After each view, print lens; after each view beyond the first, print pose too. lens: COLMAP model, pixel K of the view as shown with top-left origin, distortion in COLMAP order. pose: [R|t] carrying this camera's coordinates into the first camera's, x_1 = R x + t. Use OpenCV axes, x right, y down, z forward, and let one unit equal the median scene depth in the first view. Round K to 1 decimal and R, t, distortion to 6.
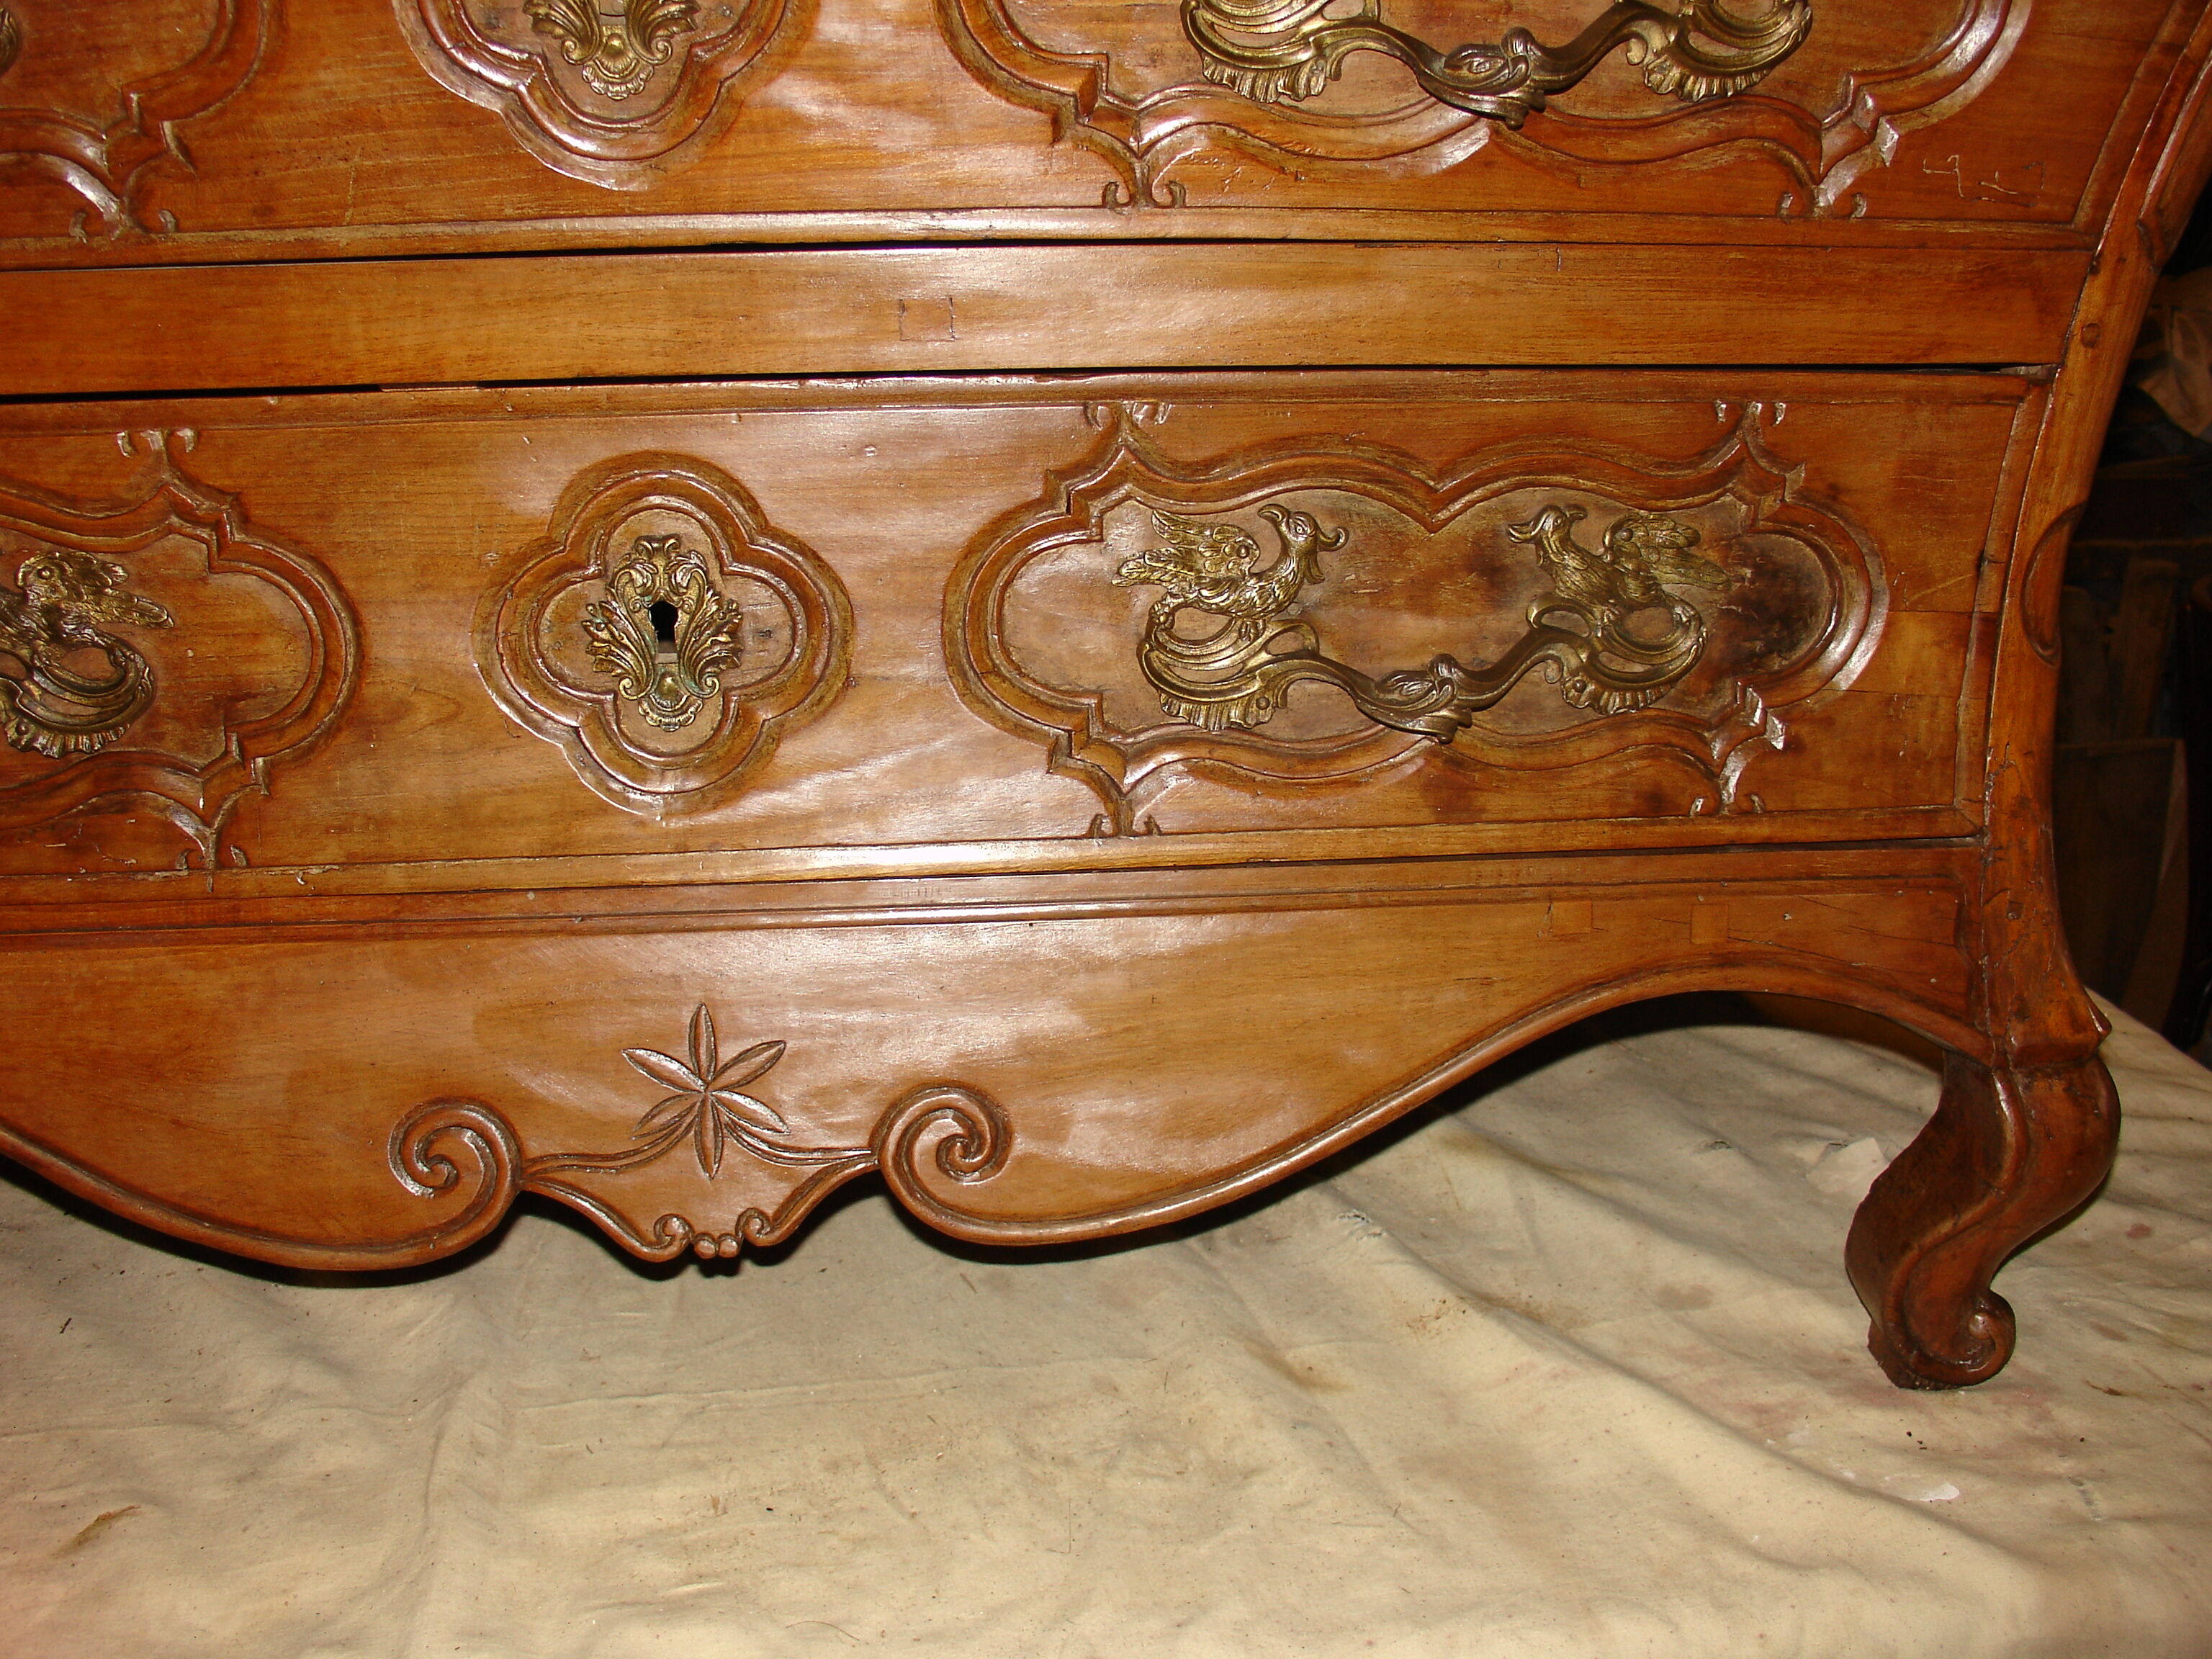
lens RADIAL K [[2183.8, 0, 1063.6], [0, 2183.8, 813.9], [0, 0, 1]] dist [-0.120030, 0.000000]
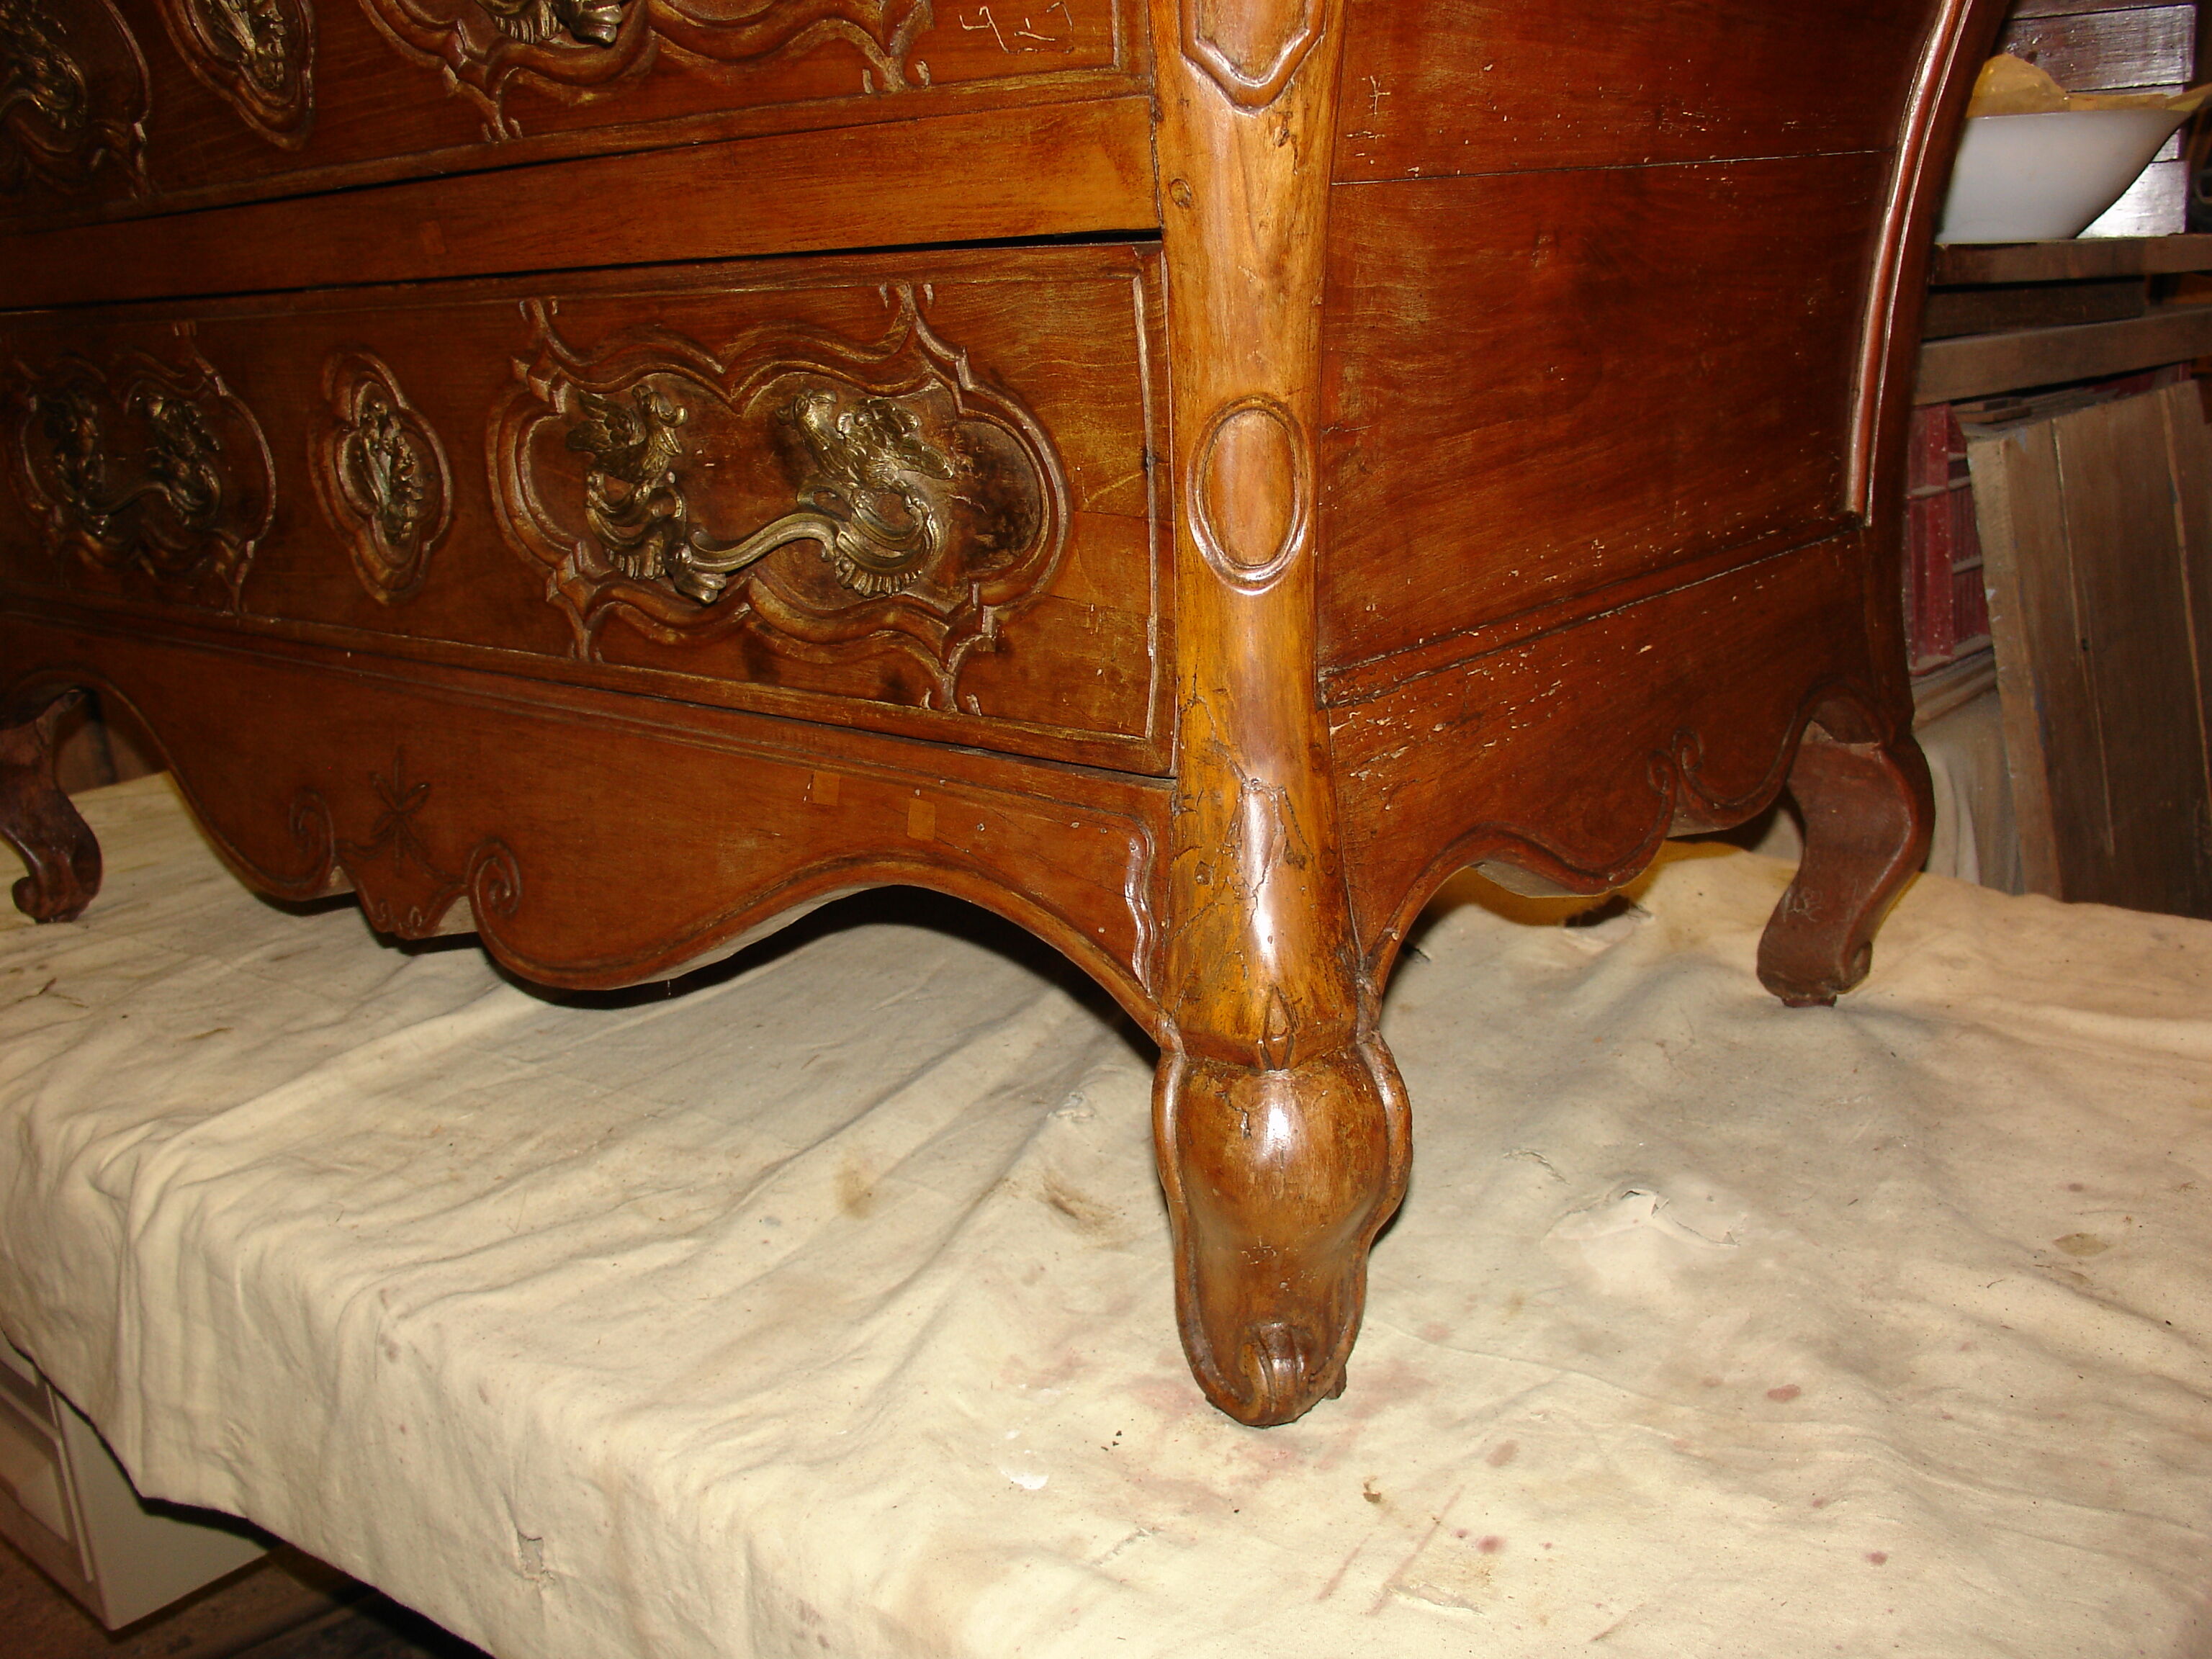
lens RADIAL K [[2183.8, 0, 1076.3], [0, 2183.8, 776.4], [0, 0, 1]] dist [-0.120030, 0.000000]
pose [[0.685734, 0.151466, -0.711918, 1.093485], [-0.125427, 0.988066, 0.089404, -0.068522], [0.716963, 0.027987, 0.696549, 0.374028]]
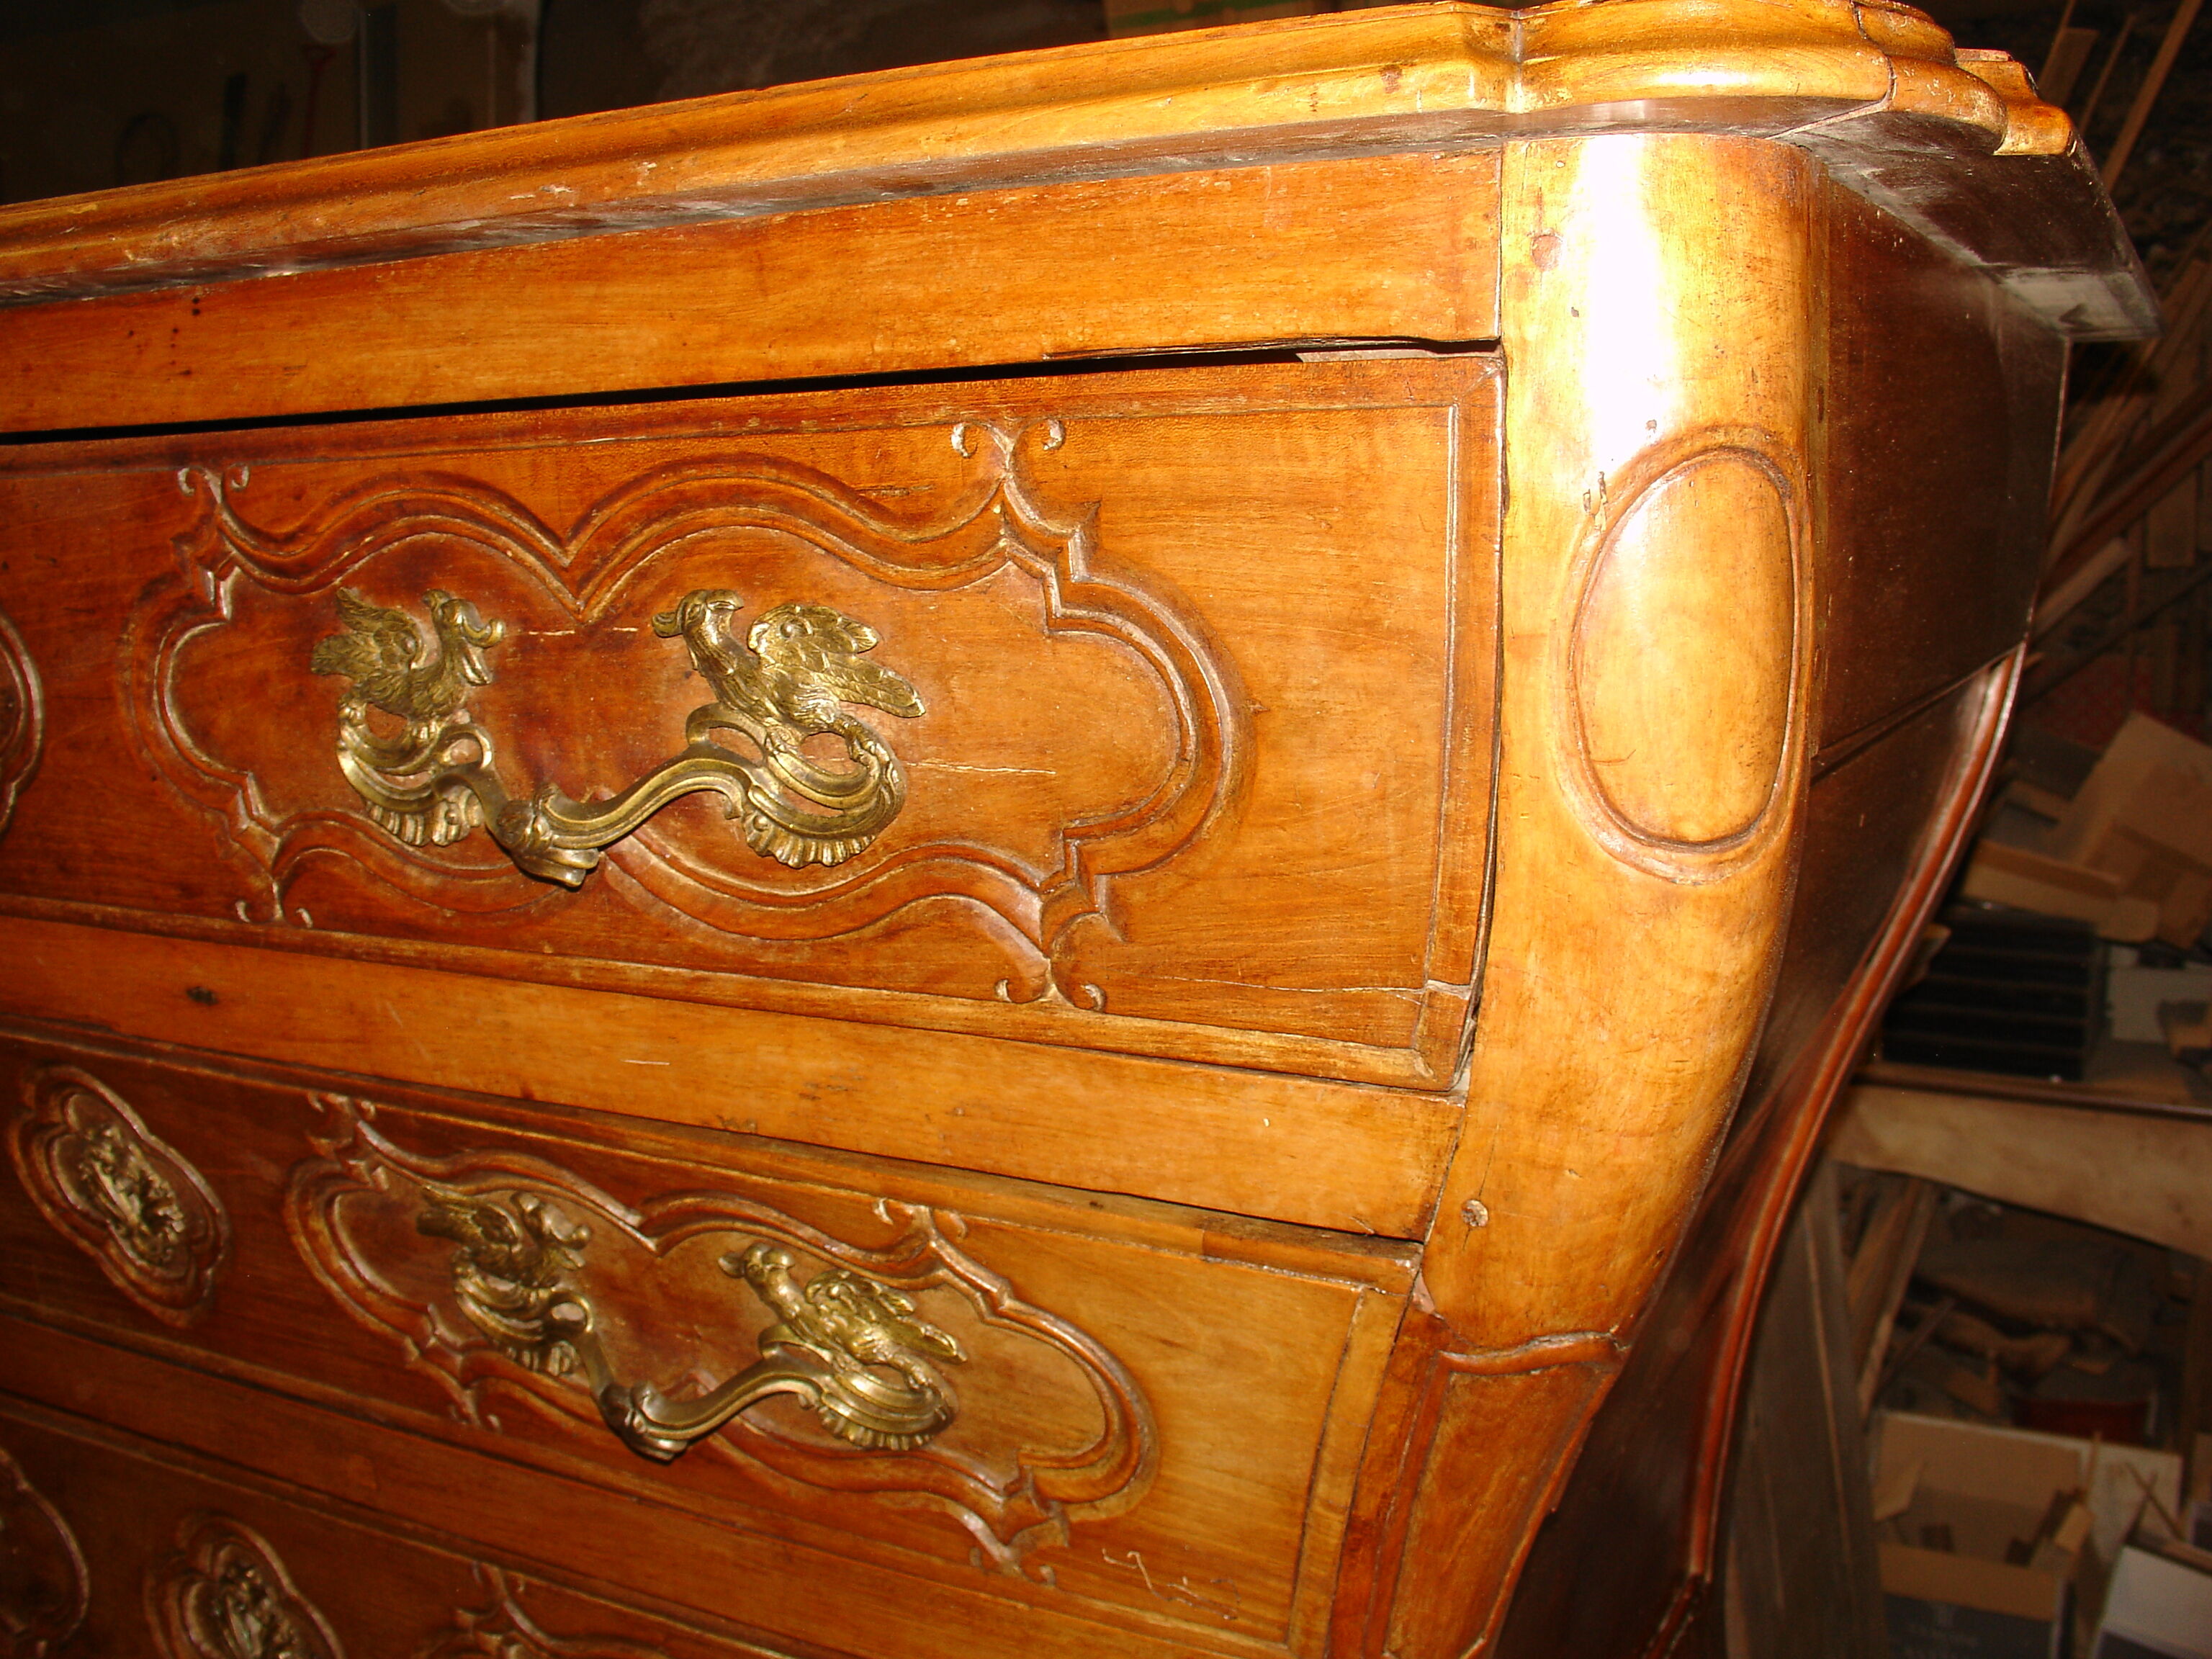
lens RADIAL K [[2183.8, 0, 1060.5], [0, 2183.8, 806.9], [0, 0, 1]] dist [-0.120030, 0.000000]
pose [[0.837098, 0.077317, -0.541562, 0.819428], [-0.135202, 0.988492, -0.067859, -0.530796], [0.530082, 0.130024, 0.837918, 0.164564]]
